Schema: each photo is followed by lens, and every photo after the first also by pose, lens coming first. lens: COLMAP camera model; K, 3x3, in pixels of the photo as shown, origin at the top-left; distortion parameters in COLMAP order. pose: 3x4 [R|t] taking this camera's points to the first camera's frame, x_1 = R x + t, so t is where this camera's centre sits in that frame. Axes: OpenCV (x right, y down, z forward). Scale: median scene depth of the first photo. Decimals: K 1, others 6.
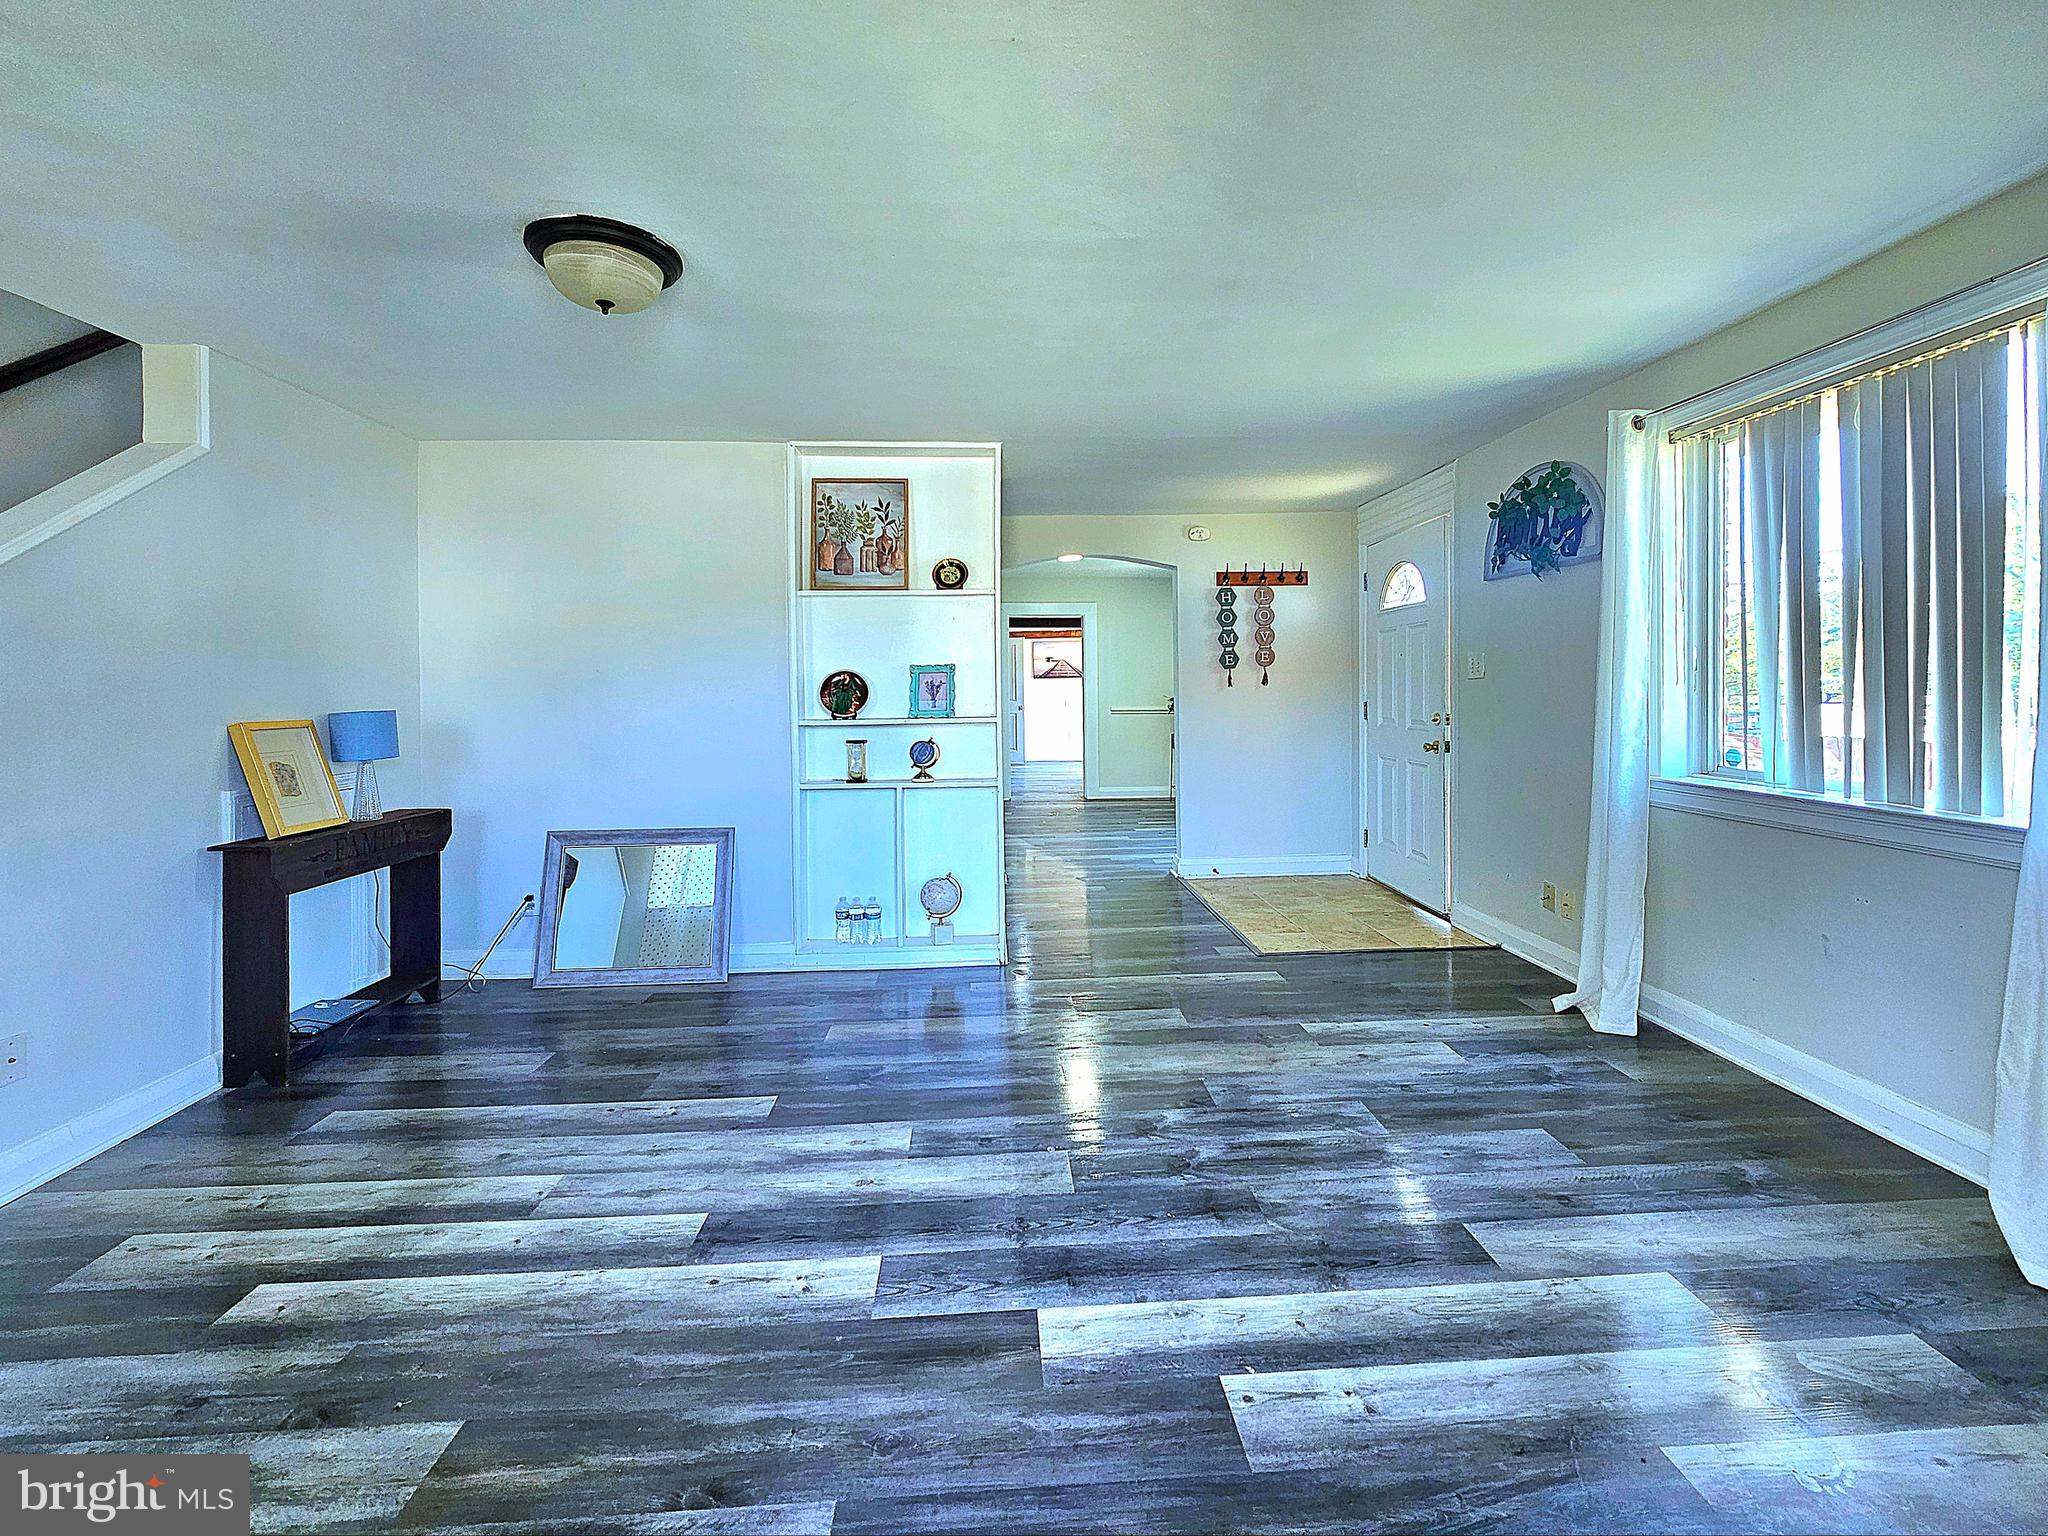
lens RADIAL K [[838.8, 0, 1013.5], [0, 838.8, 706.2], [0, 0, 1]] dist [0.000655, 0.001421]
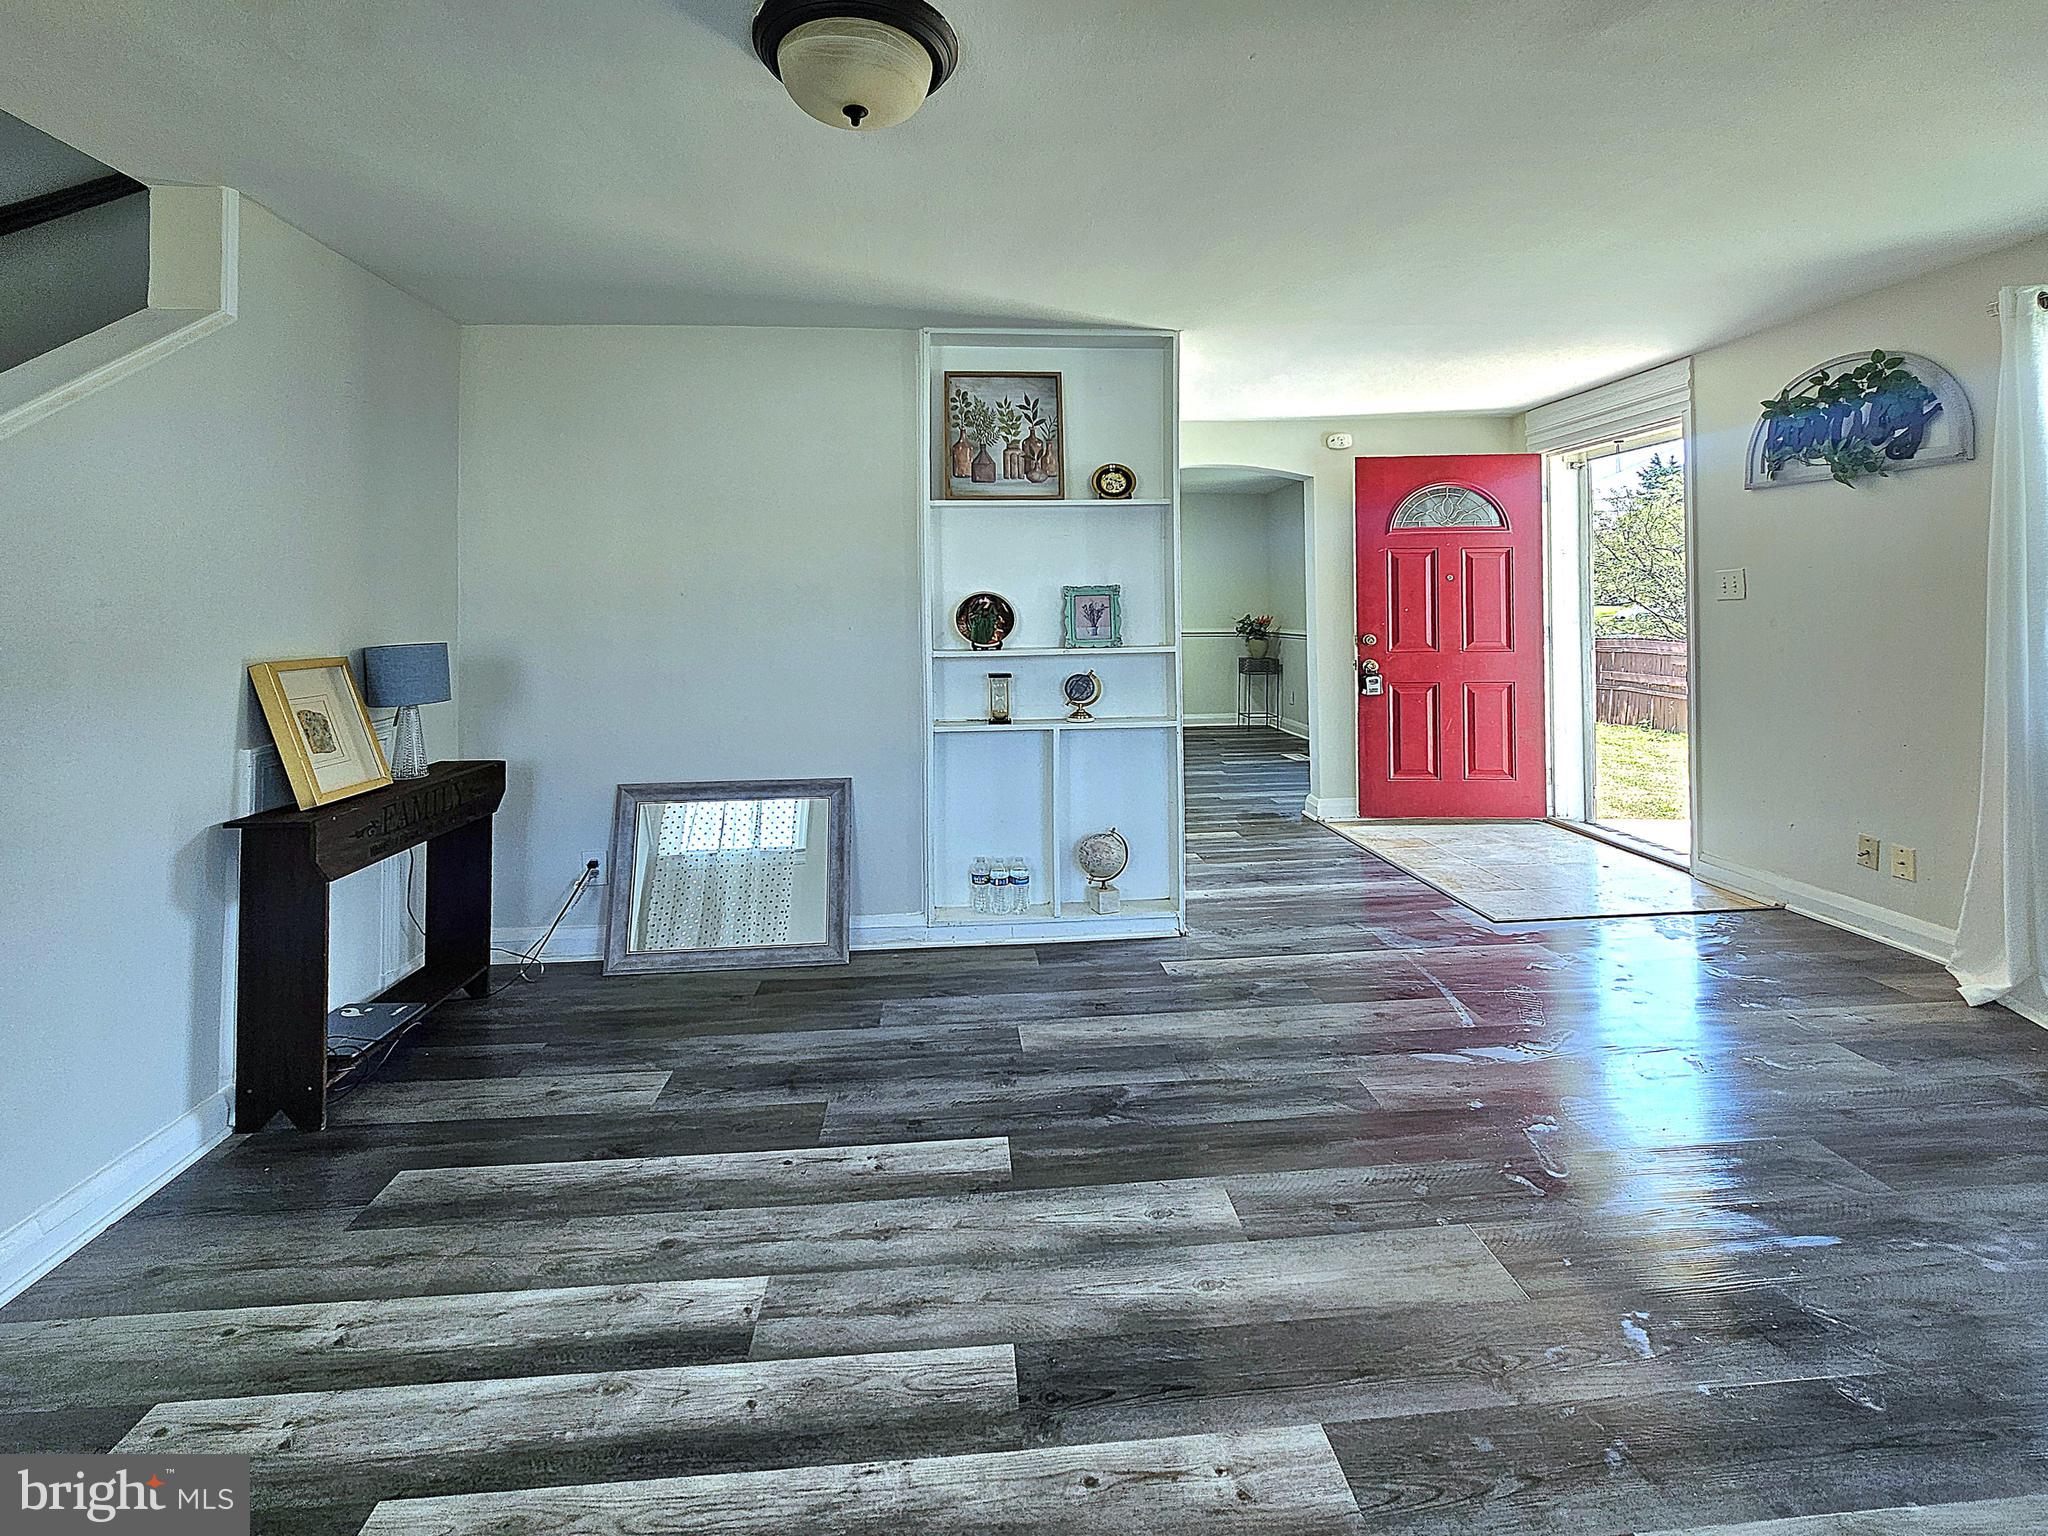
lens RADIAL K [[838.8, 0, 1017.6], [0, 838.8, 603.3], [0, 0, 1]] dist [0.000655, 0.001421]
pose [[0.998993, -0.006452, 0.044411, -0.242526], [0.008219, 0.999177, -0.039719, 0.003103], [-0.044118, 0.040044, 0.998223, 0.165492]]
